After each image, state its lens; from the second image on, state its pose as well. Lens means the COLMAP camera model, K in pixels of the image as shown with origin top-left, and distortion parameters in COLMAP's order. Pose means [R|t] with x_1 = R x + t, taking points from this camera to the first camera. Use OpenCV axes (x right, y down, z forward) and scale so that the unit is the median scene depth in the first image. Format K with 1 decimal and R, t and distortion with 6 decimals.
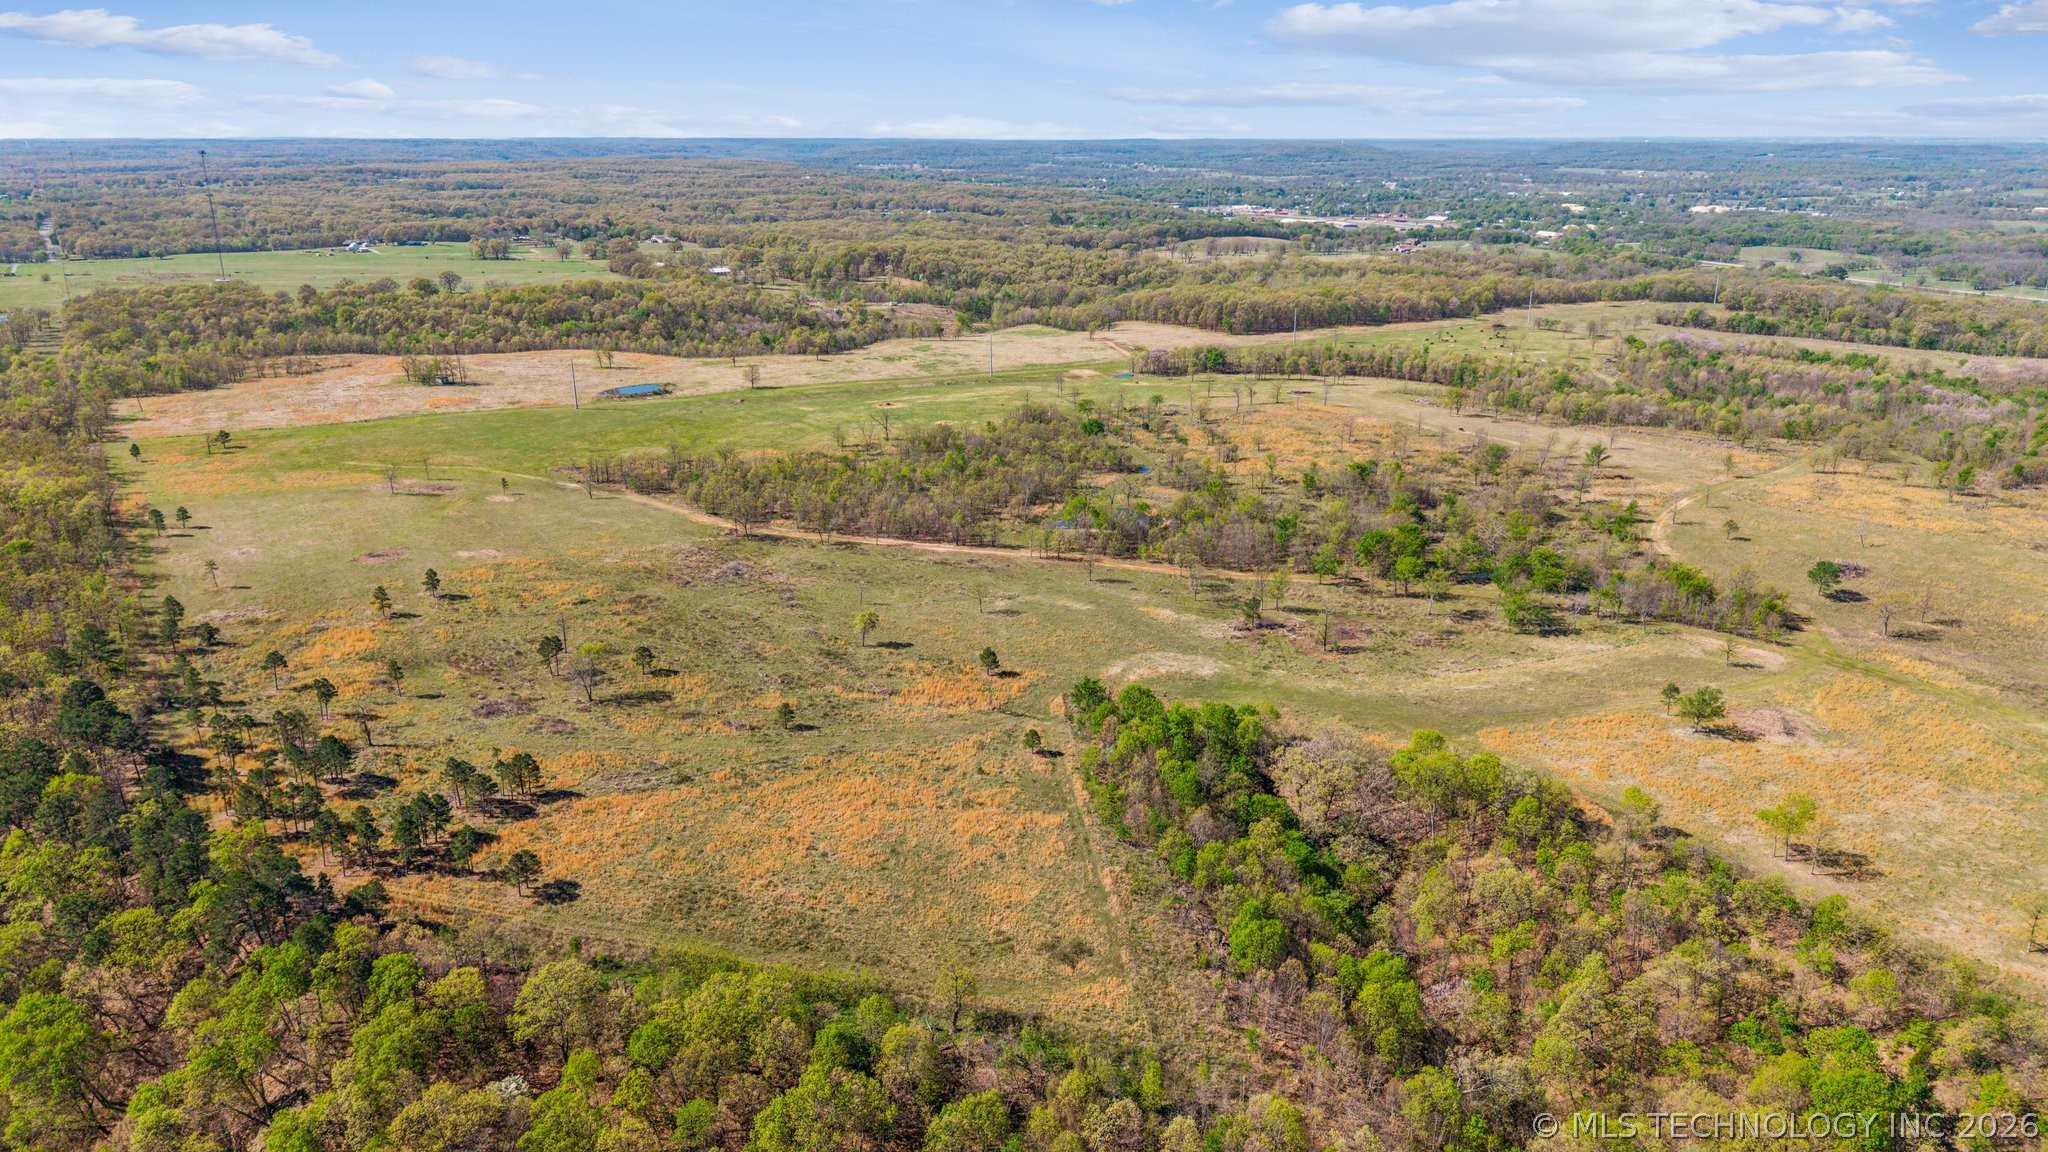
lens RADIAL K [[1367.2, 0, 1024.0], [0, 1367.2, 576.0], [0, 0, 1]] dist [0.041521, -0.042353]
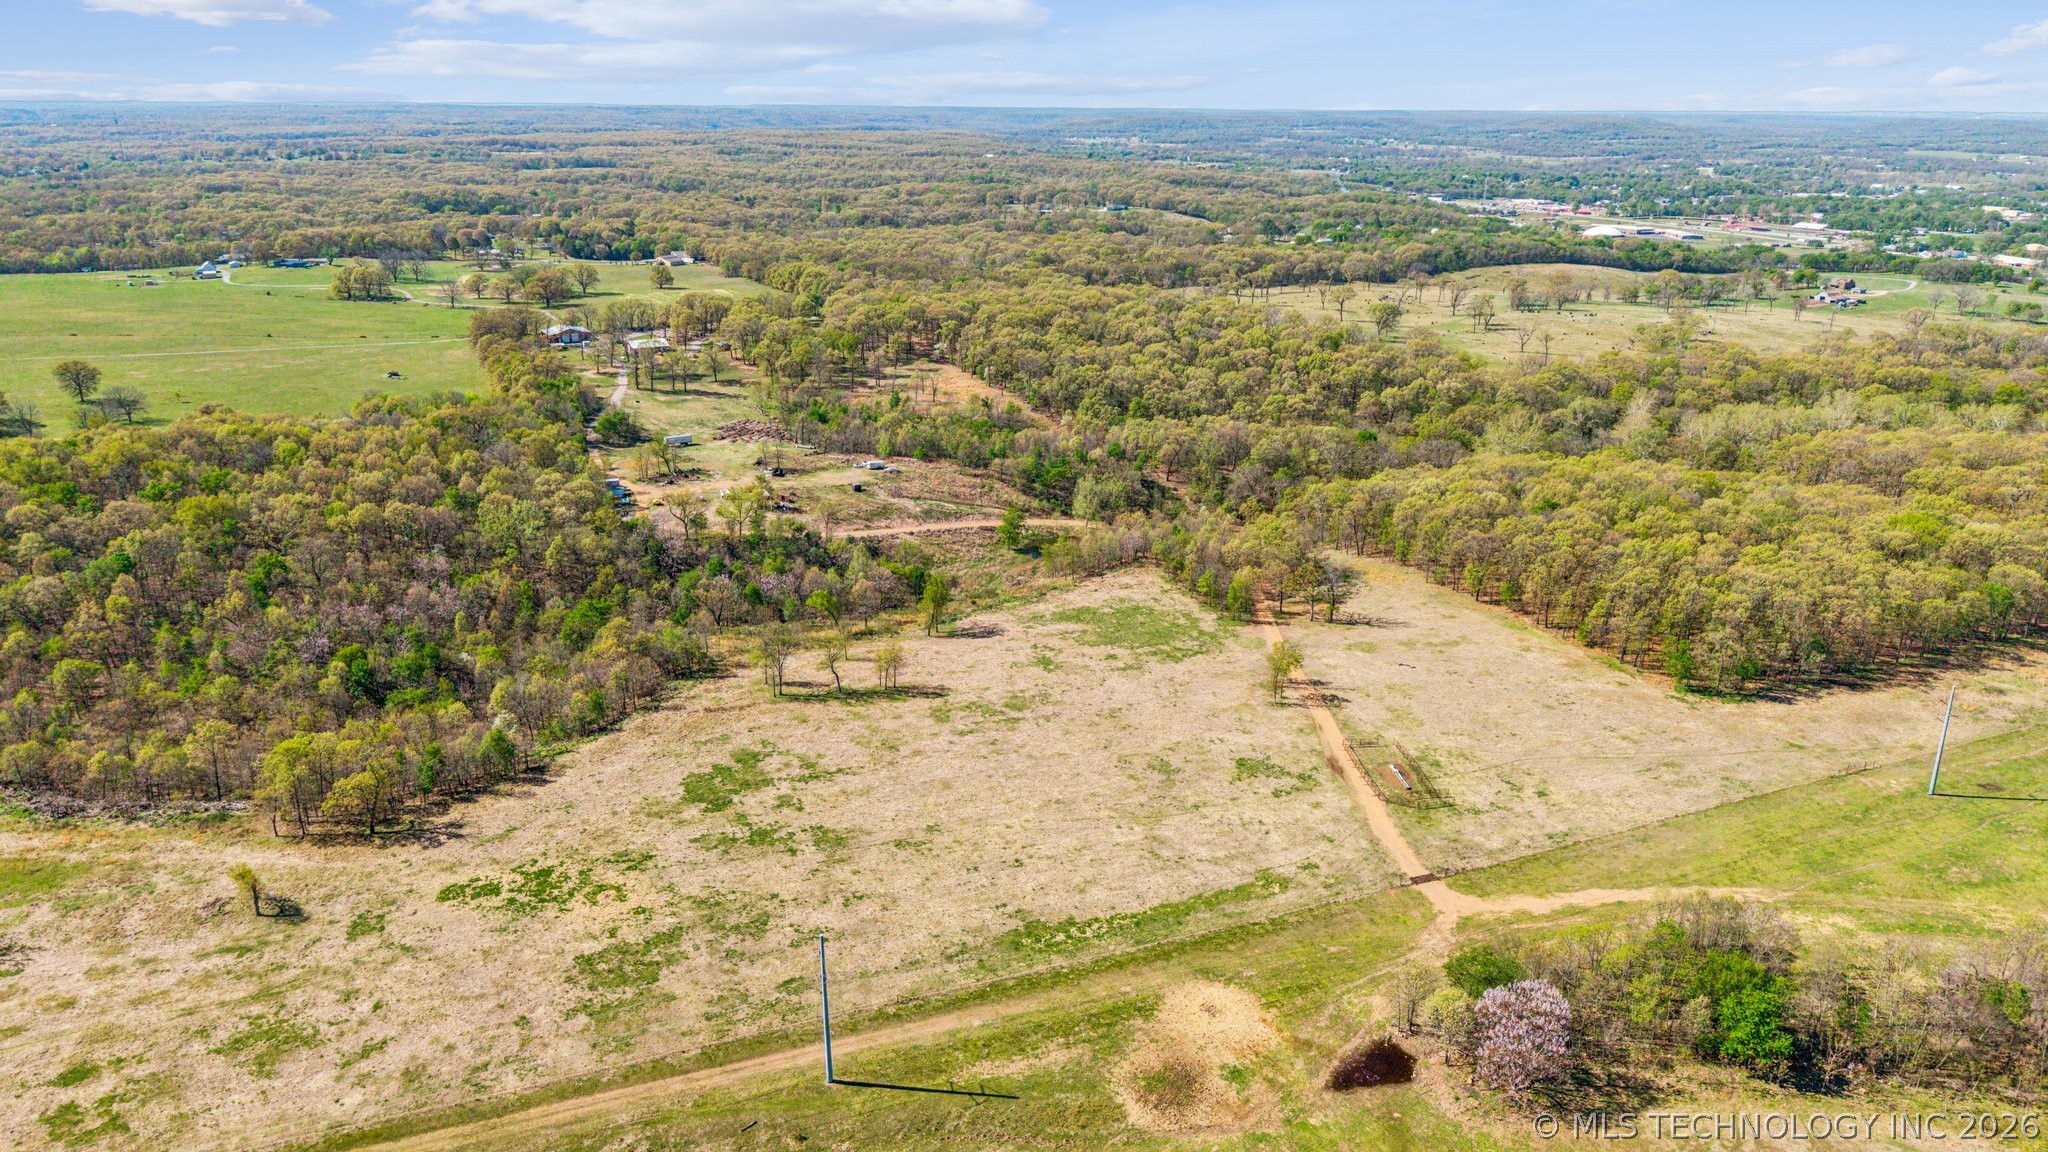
lens RADIAL K [[1398.8, 0, 1024.0], [0, 1398.8, 576.0], [0, 0, 1]] dist [0.026124, -0.023641]
pose [[0.987074, 0.058218, -0.149319, 0.025490], [-0.056229, 0.998264, 0.017510, -0.142877], [0.150080, -0.008888, 0.988634, 0.438424]]
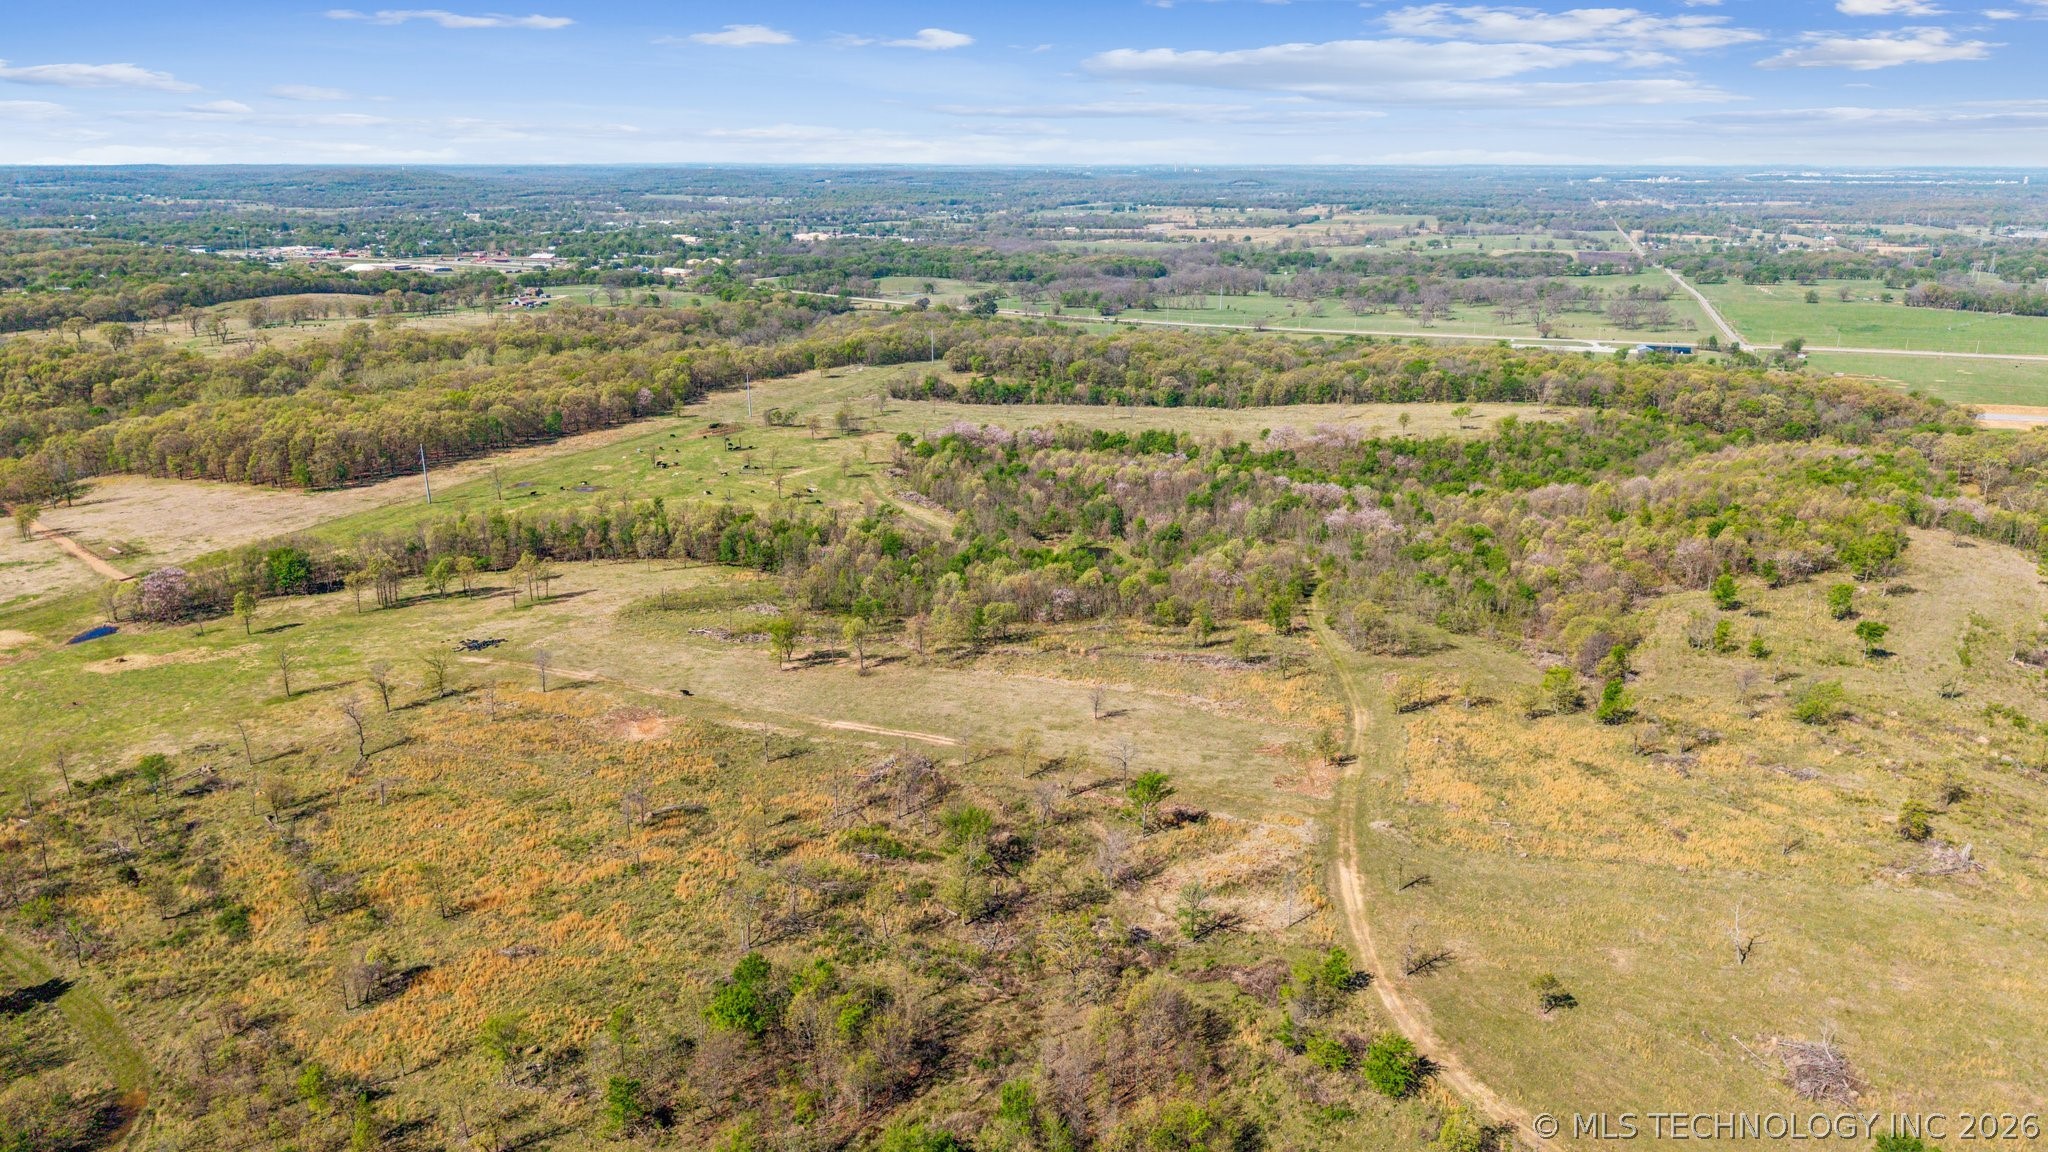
lens RADIAL K [[1398.8, 0, 1024.0], [0, 1398.8, 576.0], [0, 0, 1]] dist [0.026124, -0.023641]
pose [[0.813985, -0.166097, 0.556633, 0.039821], [0.178938, 0.983348, 0.031760, -0.073328], [-0.552638, 0.073750, 0.830152, 0.226511]]
